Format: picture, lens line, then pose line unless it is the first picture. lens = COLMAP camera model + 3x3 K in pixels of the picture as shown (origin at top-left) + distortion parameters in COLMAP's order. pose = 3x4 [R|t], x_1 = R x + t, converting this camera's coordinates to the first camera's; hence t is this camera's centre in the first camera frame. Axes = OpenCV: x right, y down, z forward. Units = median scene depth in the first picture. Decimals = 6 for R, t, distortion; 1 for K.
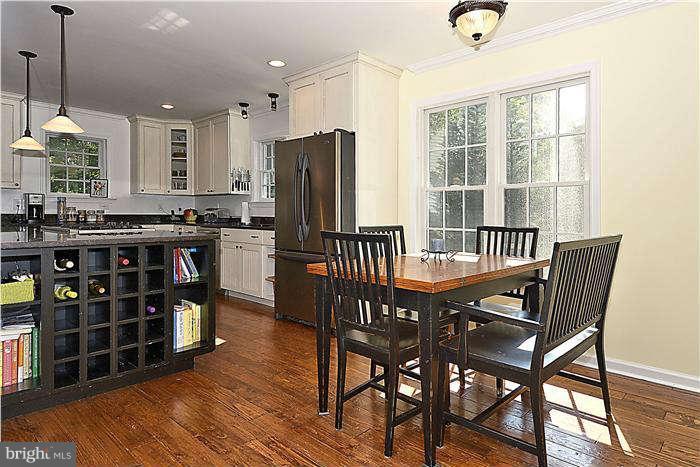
lens RADIAL K [[401.8, 0, 350.8], [0, 401.8, 220.6], [0, 0, 1]] dist [0.117254, -0.079367]
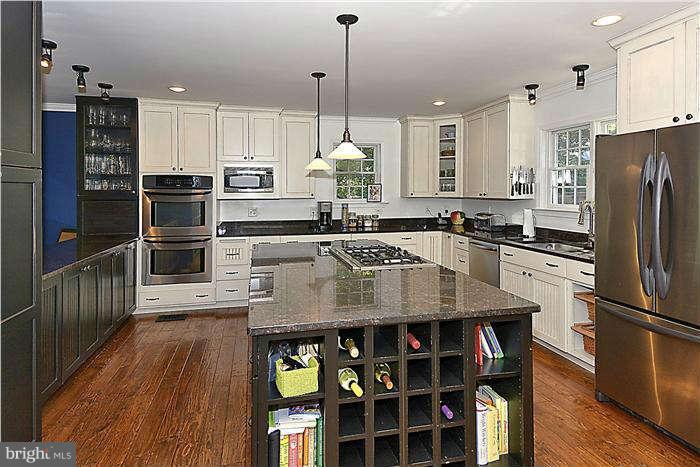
lens RADIAL K [[387.5, 0, 349.9], [0, 387.5, 194.5], [0, 0, 1]] dist [0.004032, 0.000185]
pose [[0.829606, 0.002428, -0.558344, -0.136303], [0.001053, 0.999982, 0.005912, -0.084218], [0.558349, -0.005492, 0.829588, 0.195167]]
